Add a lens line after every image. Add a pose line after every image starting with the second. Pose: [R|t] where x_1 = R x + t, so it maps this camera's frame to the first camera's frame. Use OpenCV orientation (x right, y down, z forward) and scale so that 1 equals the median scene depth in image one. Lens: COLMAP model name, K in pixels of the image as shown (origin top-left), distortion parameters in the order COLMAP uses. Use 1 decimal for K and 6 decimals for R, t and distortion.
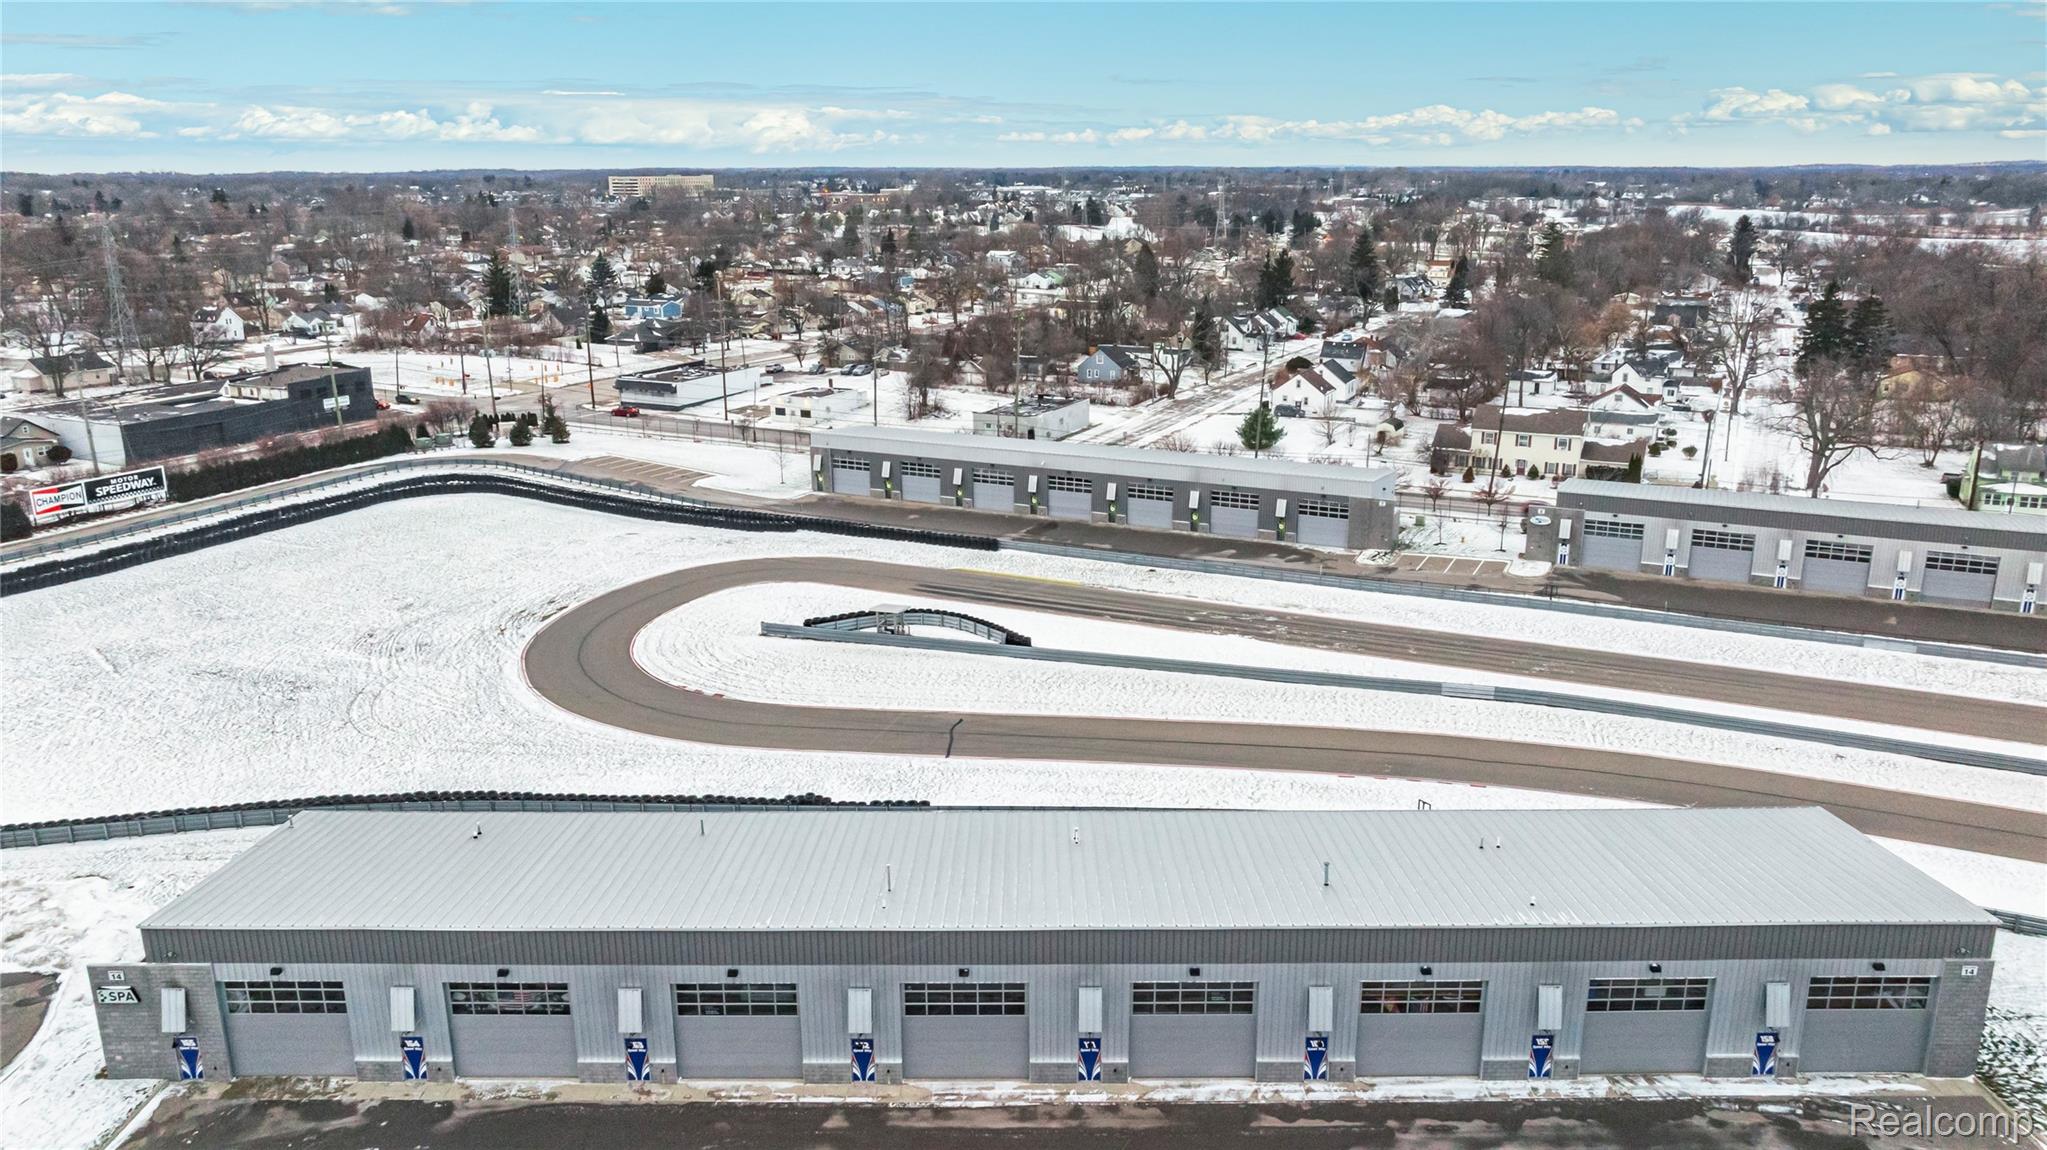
lens RADIAL K [[1428.6, 0, 1023.5], [0, 1428.6, 575.0], [0, 0, 1]] dist [-0.029099, 0.005293]
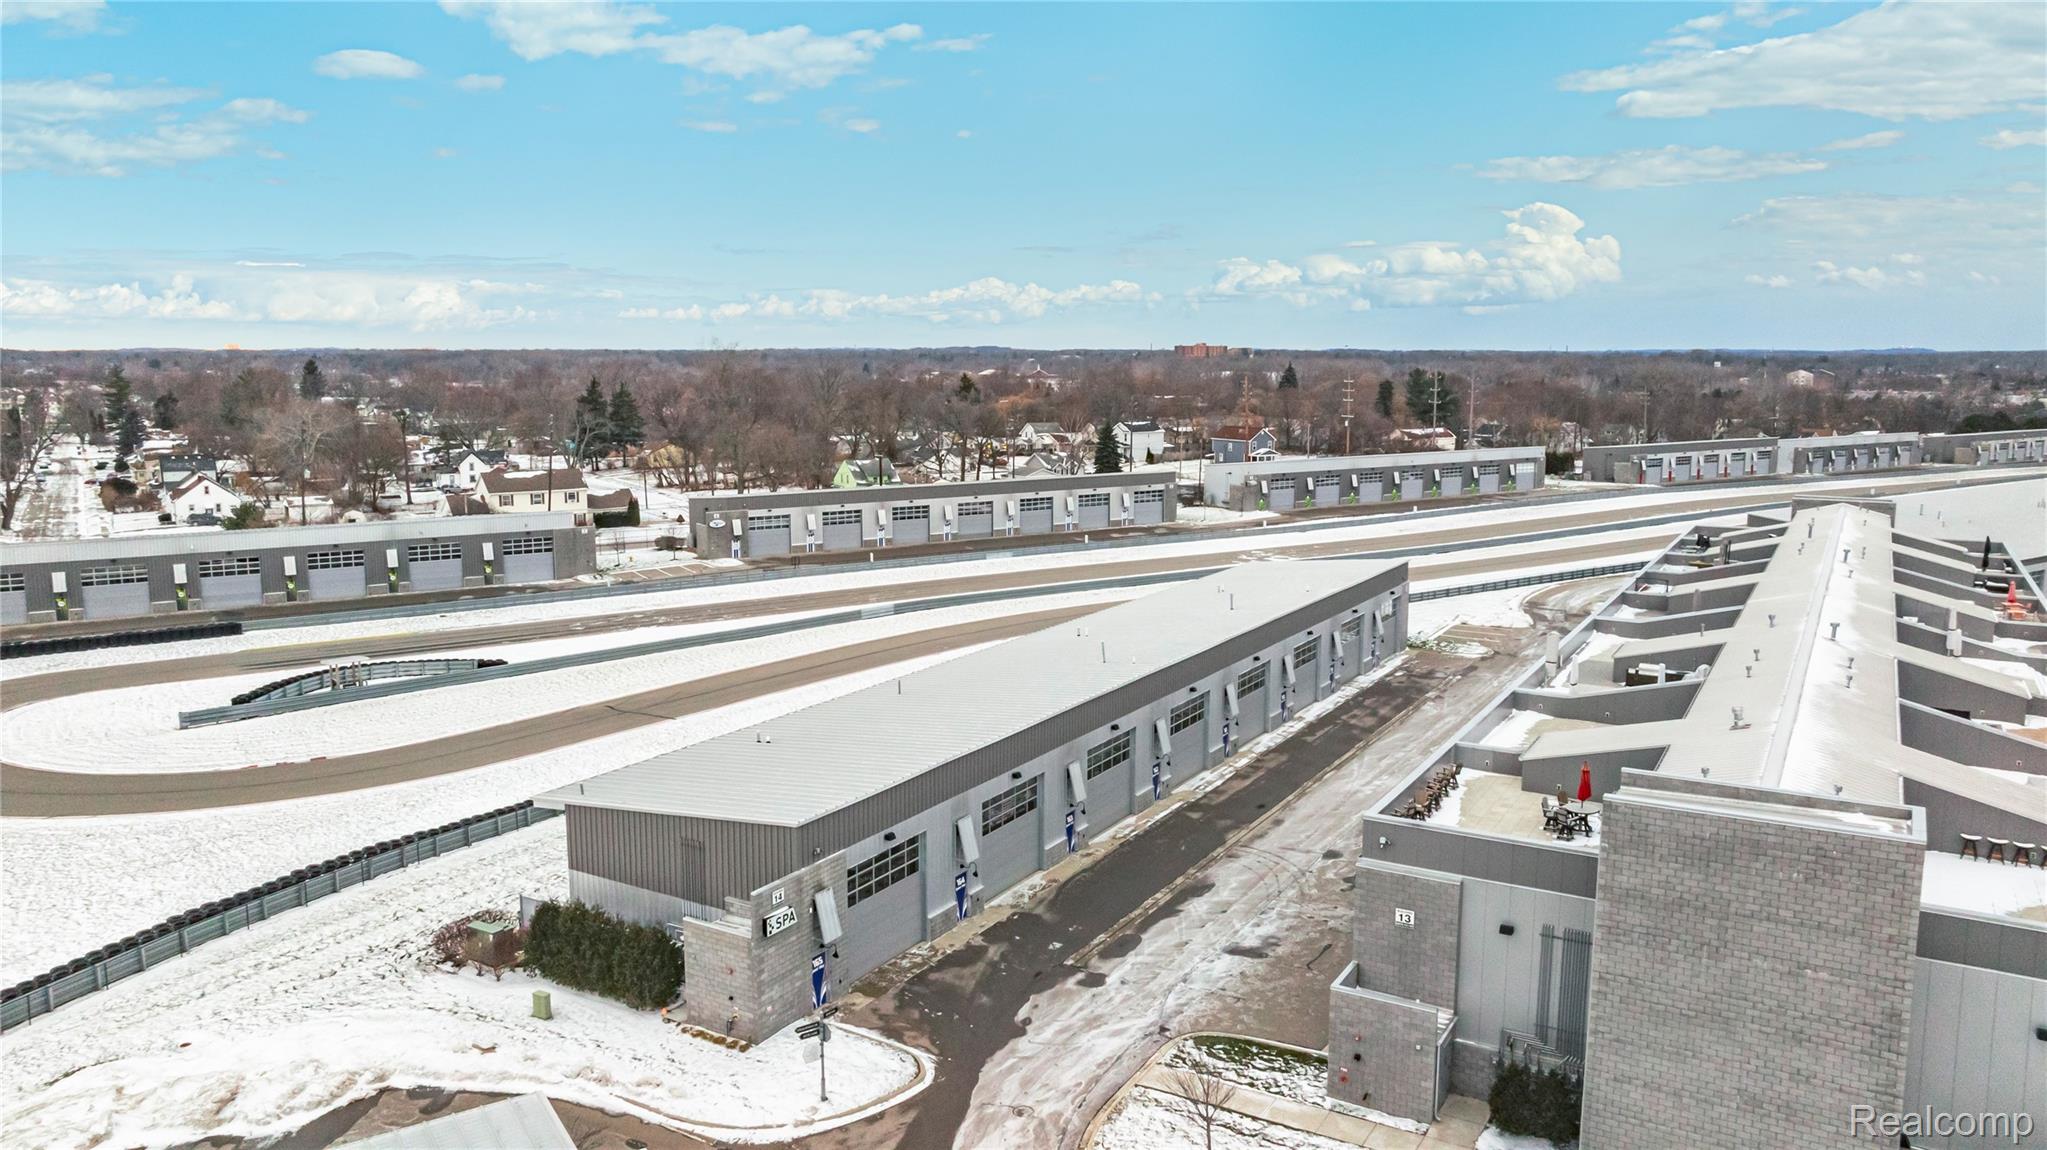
lens RADIAL K [[1428.6, 0, 1023.5], [0, 1428.6, 575.0], [0, 0, 1]] dist [-0.029099, 0.005293]
pose [[0.511899, -0.128155, 0.849433, -0.601277], [0.229804, 0.973201, 0.008340, 0.060099], [-0.827738, 0.190934, 0.527631, 0.191749]]
